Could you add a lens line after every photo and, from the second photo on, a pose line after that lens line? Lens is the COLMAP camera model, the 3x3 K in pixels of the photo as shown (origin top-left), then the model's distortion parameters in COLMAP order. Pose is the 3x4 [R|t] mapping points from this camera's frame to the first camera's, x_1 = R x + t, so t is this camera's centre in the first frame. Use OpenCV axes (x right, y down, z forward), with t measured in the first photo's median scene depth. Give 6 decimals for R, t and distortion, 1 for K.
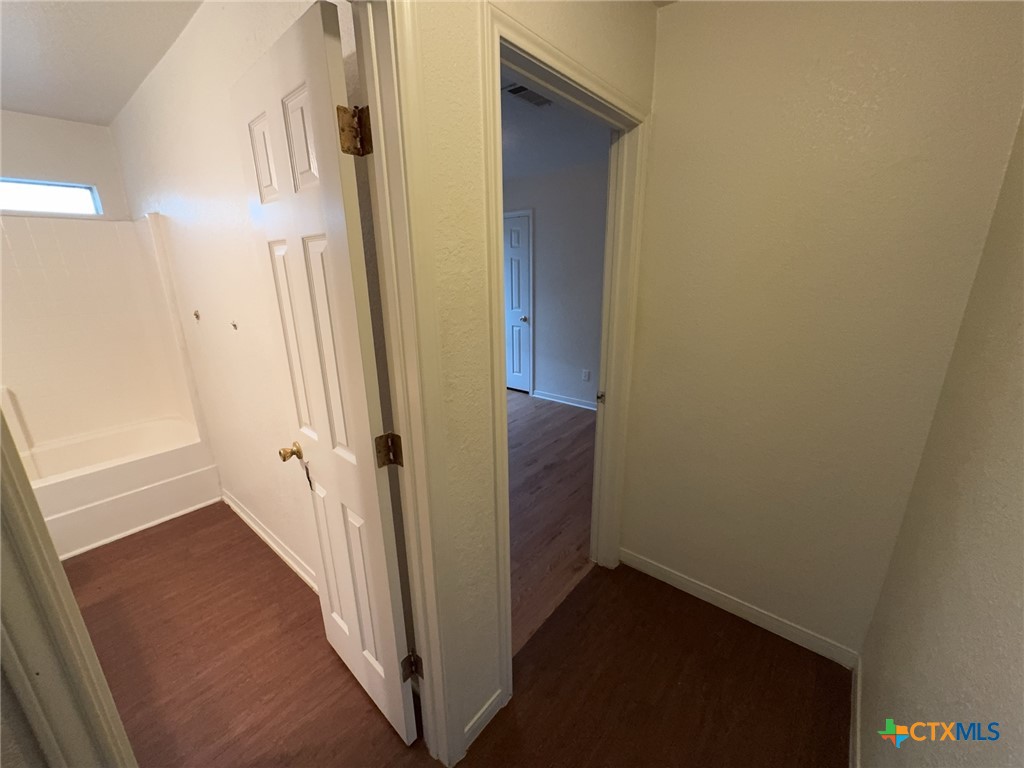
lens RADIAL K [[409.5, 0, 512.0], [0, 409.5, 384.0], [0, 0, 1]] dist [-0.003109, 0.000371]
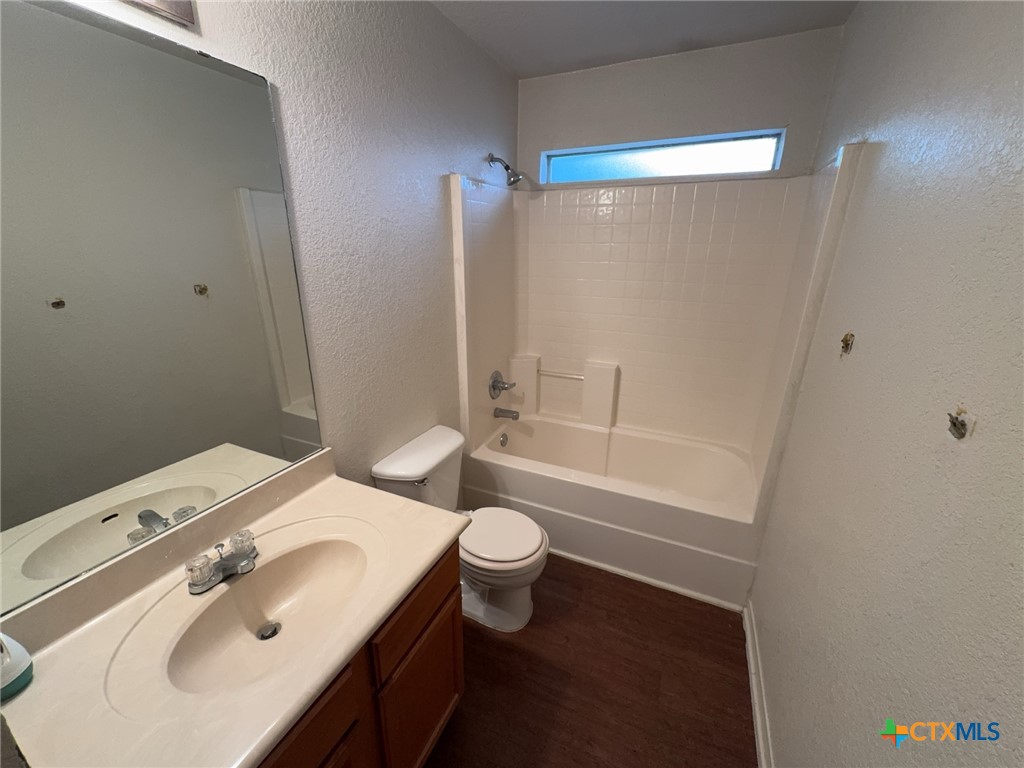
lens RADIAL K [[409.8, 0, 512.0], [0, 409.8, 384.0], [0, 0, 1]] dist [-0.011958, 0.000051]
pose [[0.263475, 0.322800, -0.909055, -0.372081], [-0.283690, 0.926609, 0.246810, -0.116131], [0.922009, 0.192862, 0.335713, 0.420485]]
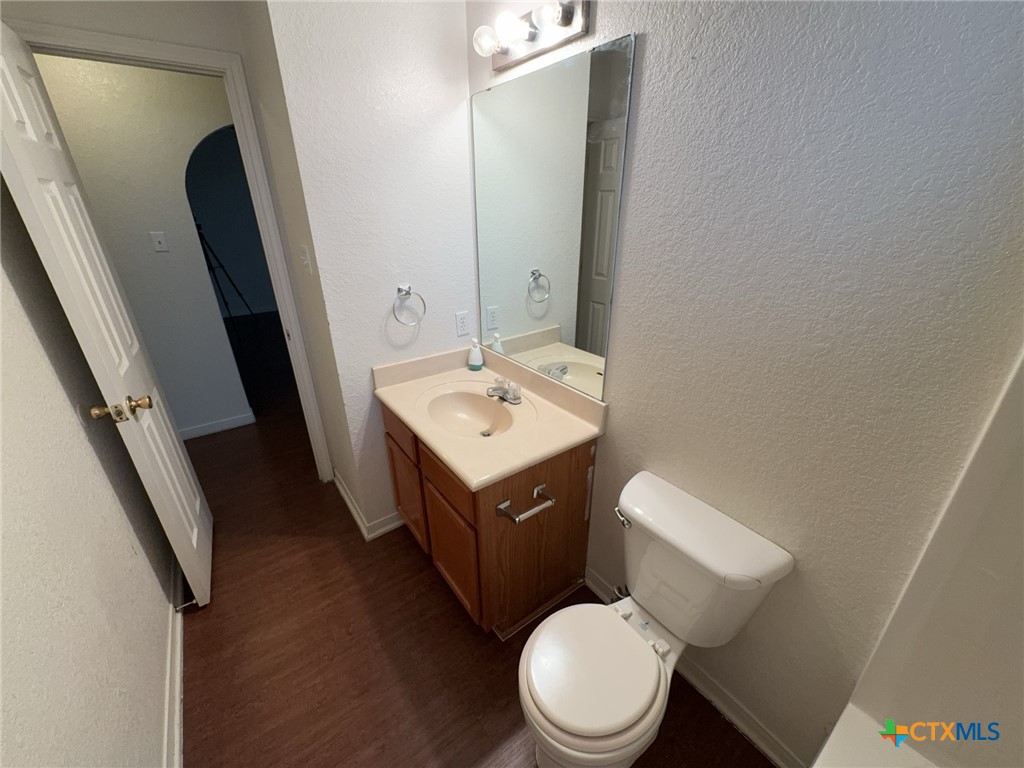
lens RADIAL K [[409.5, 0, 512.0], [0, 409.5, 384.0], [0, 0, 1]] dist [-0.003109, 0.000371]
pose [[-0.969765, -0.077336, 0.231461, -0.877361], [0.088847, 0.771482, 0.630018, -0.220677], [-0.227291, 0.631534, -0.741285, 0.806373]]
